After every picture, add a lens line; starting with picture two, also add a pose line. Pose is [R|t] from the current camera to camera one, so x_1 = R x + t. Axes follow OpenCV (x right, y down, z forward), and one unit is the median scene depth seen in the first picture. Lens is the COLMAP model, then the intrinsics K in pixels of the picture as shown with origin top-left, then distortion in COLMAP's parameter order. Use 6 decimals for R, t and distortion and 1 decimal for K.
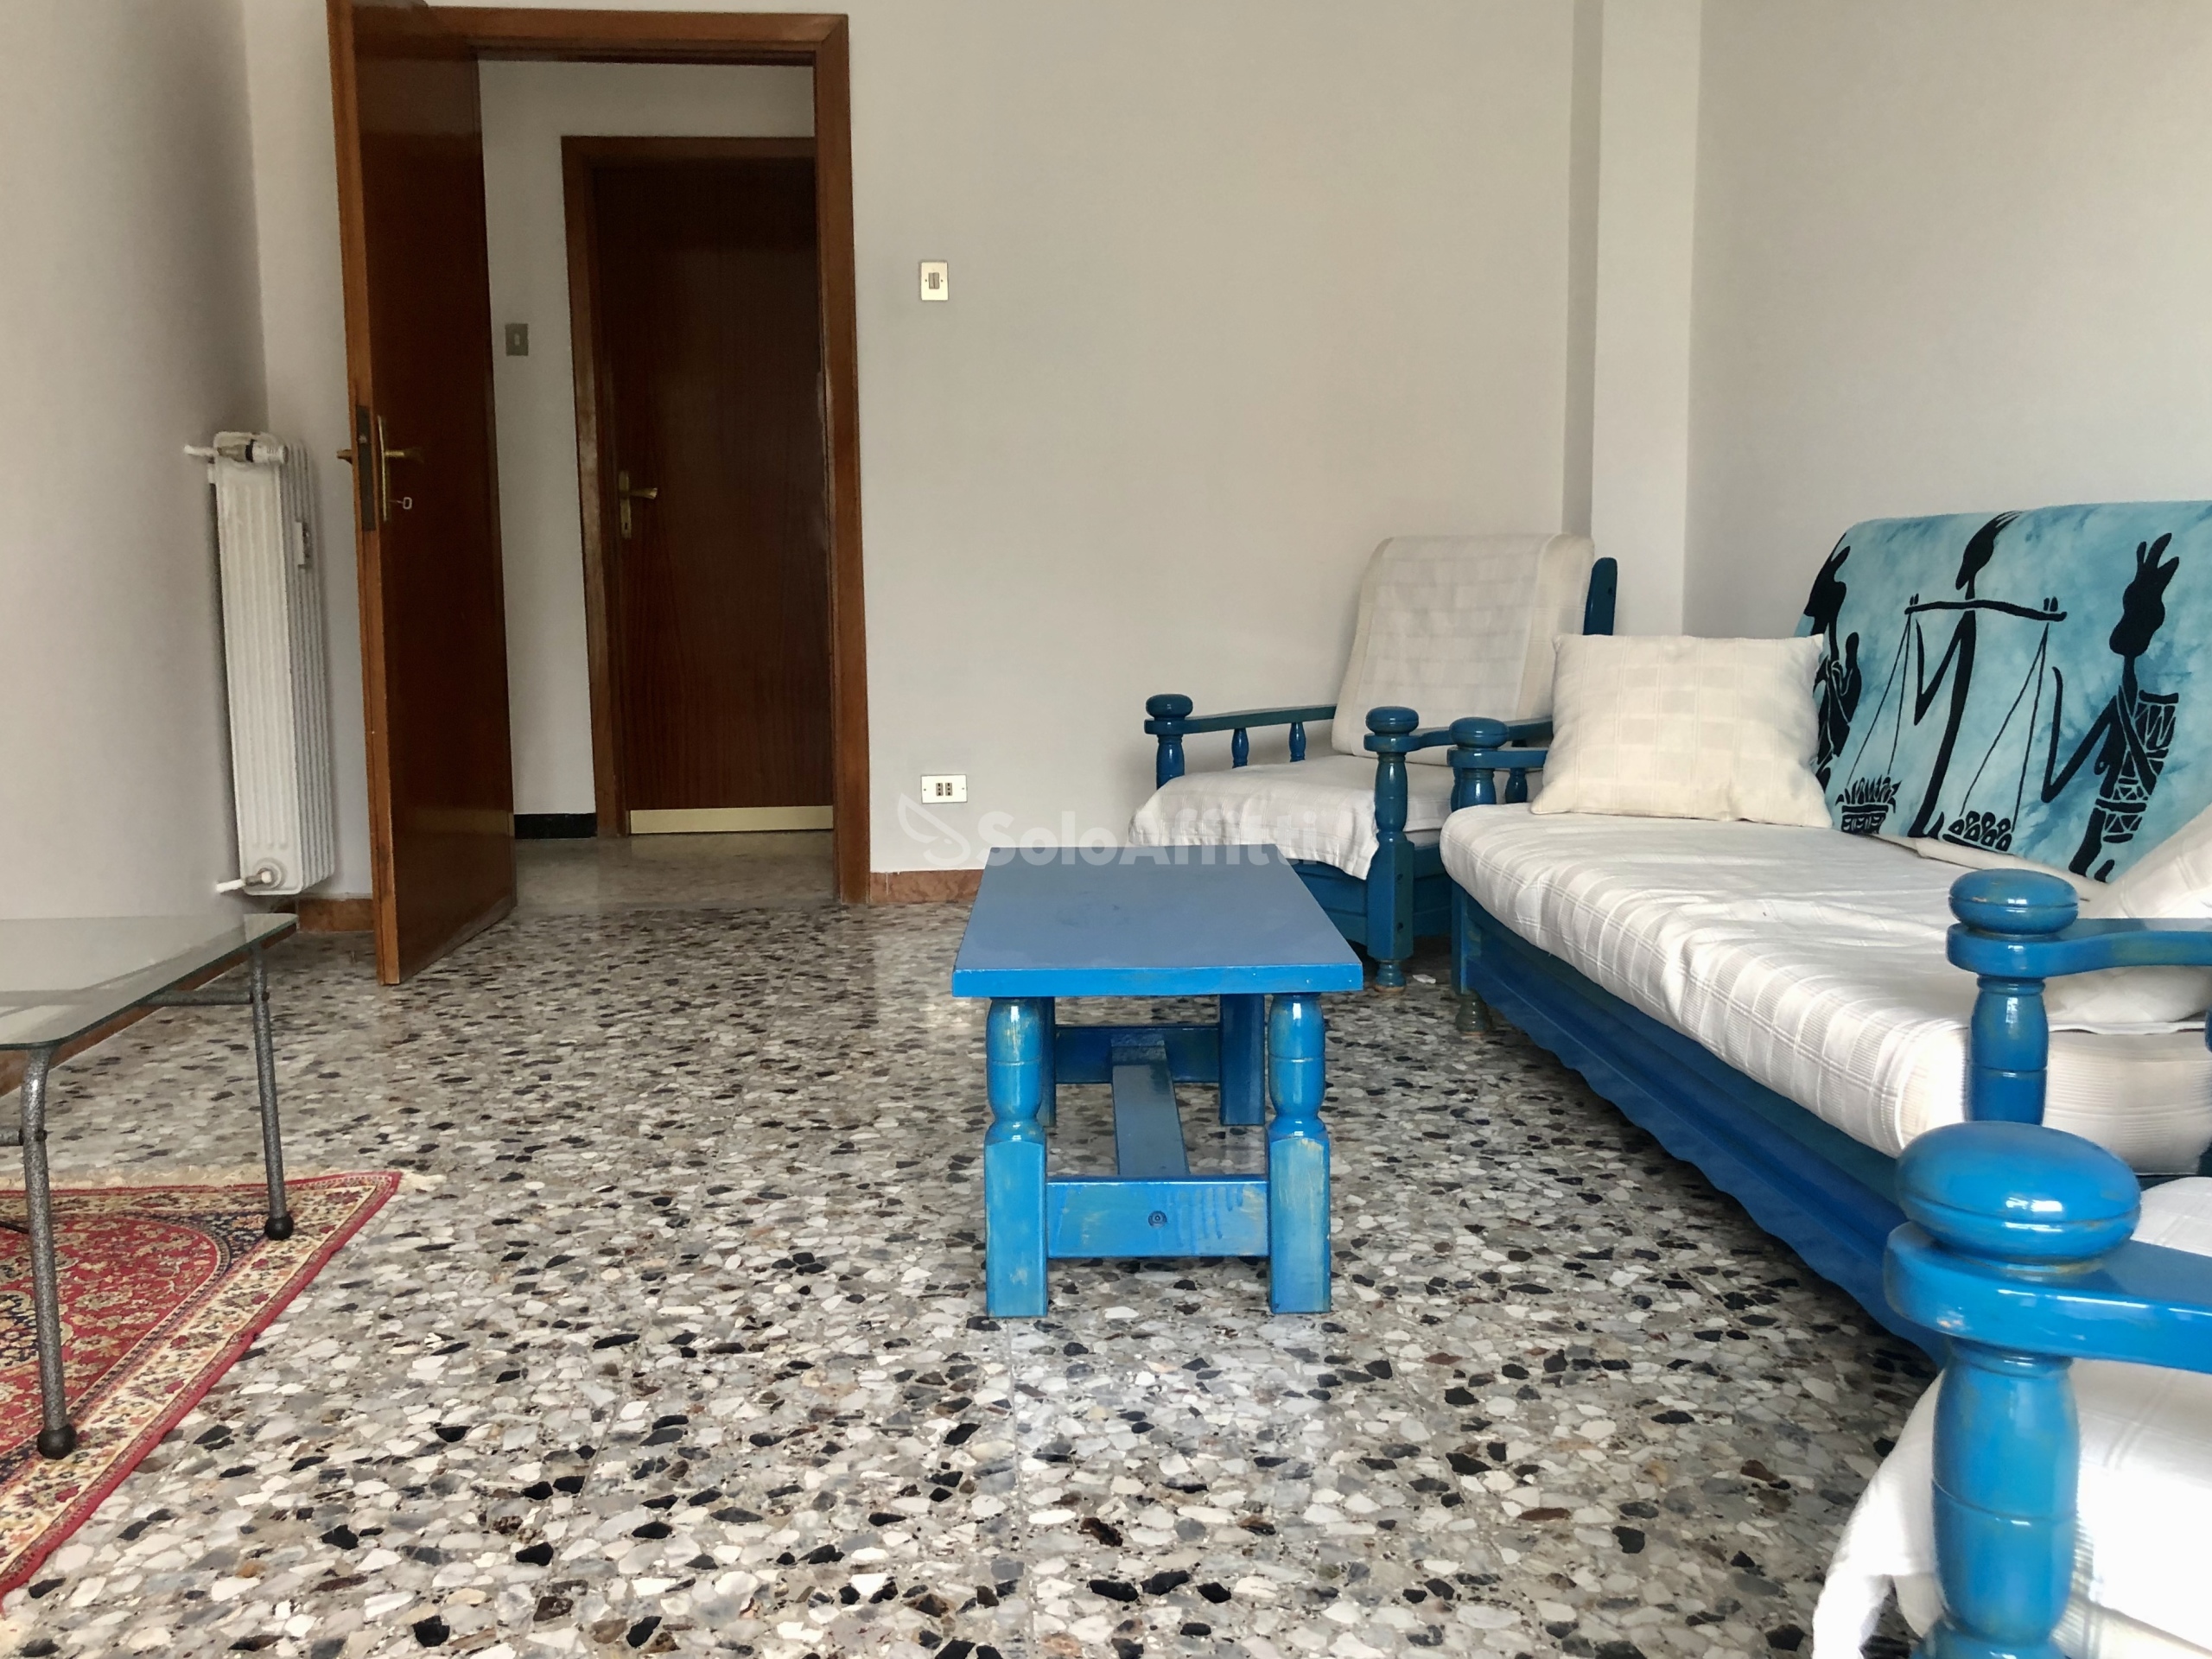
lens RADIAL K [[1799.6, 0, 1106.6], [0, 1799.6, 820.5], [0, 0, 1]] dist [0.014720, 0.027981]
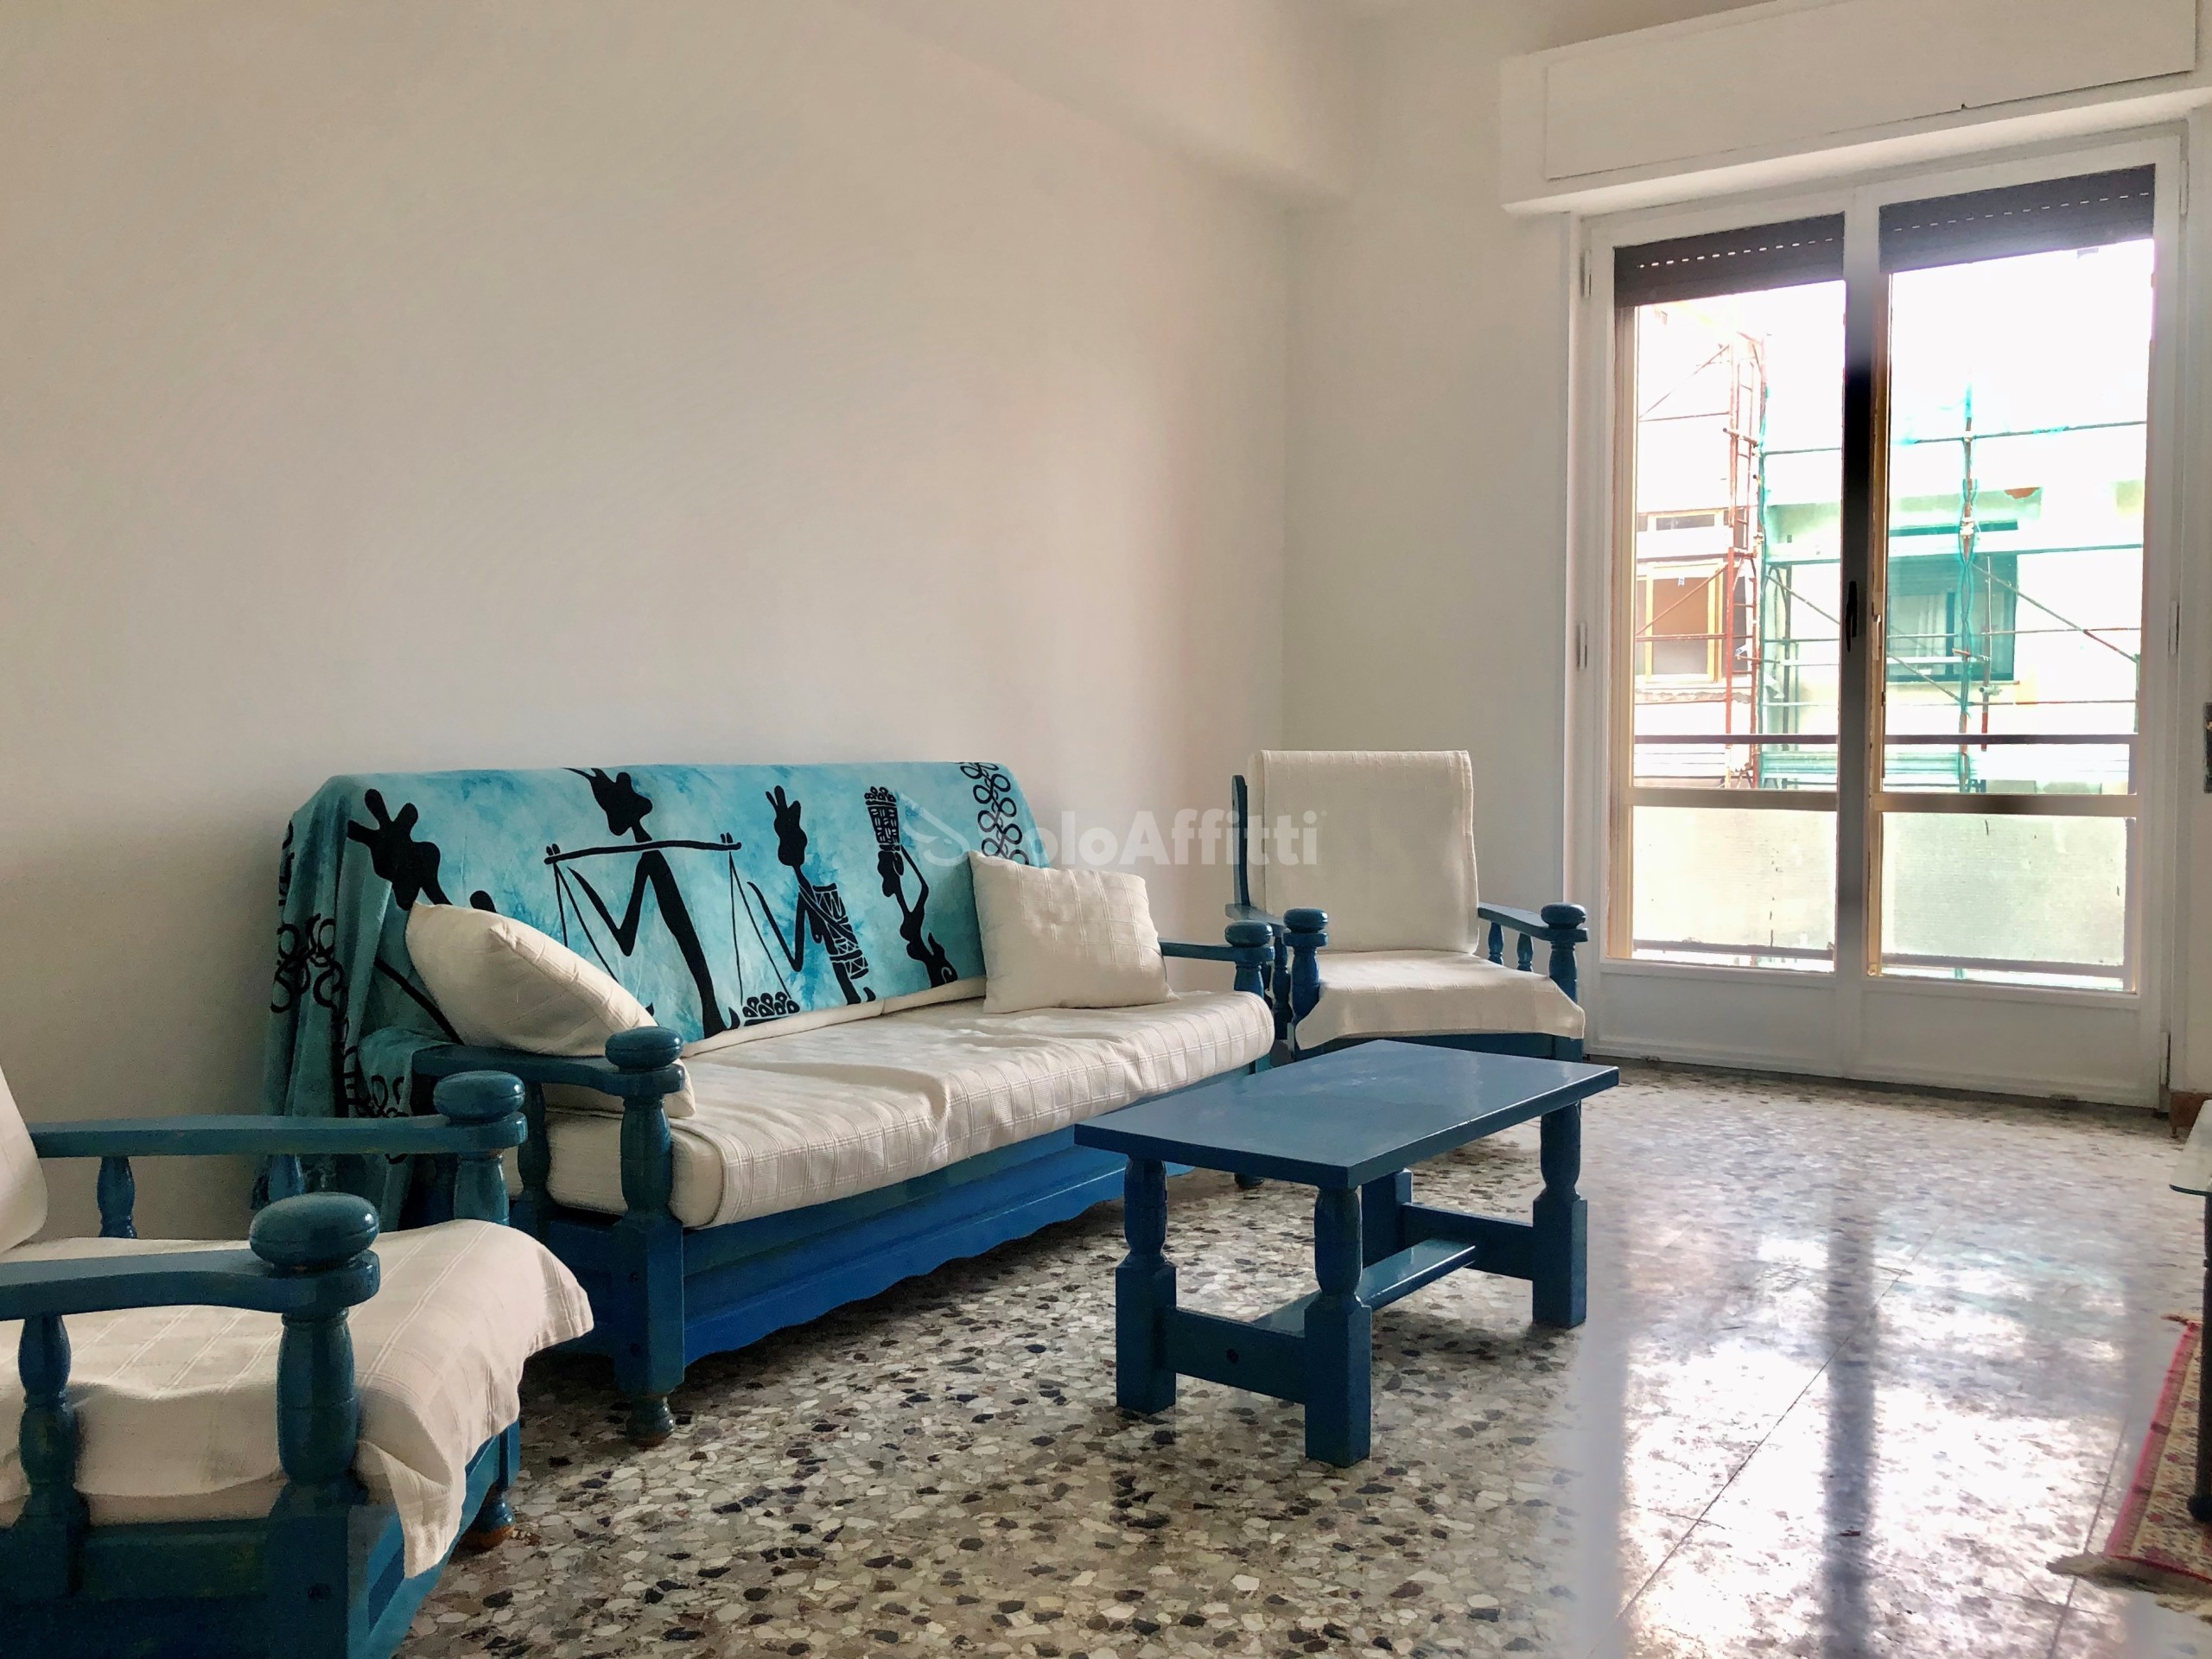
lens RADIAL K [[1799.6, 0, 1113.0], [0, 1799.6, 833.0], [0, 0, 1]] dist [0.014720, 0.027981]
pose [[-0.774877, -0.024577, 0.631635, -0.563416], [0.099085, 0.982168, 0.159772, -0.316219], [-0.624298, 0.186389, -0.758624, 1.877789]]
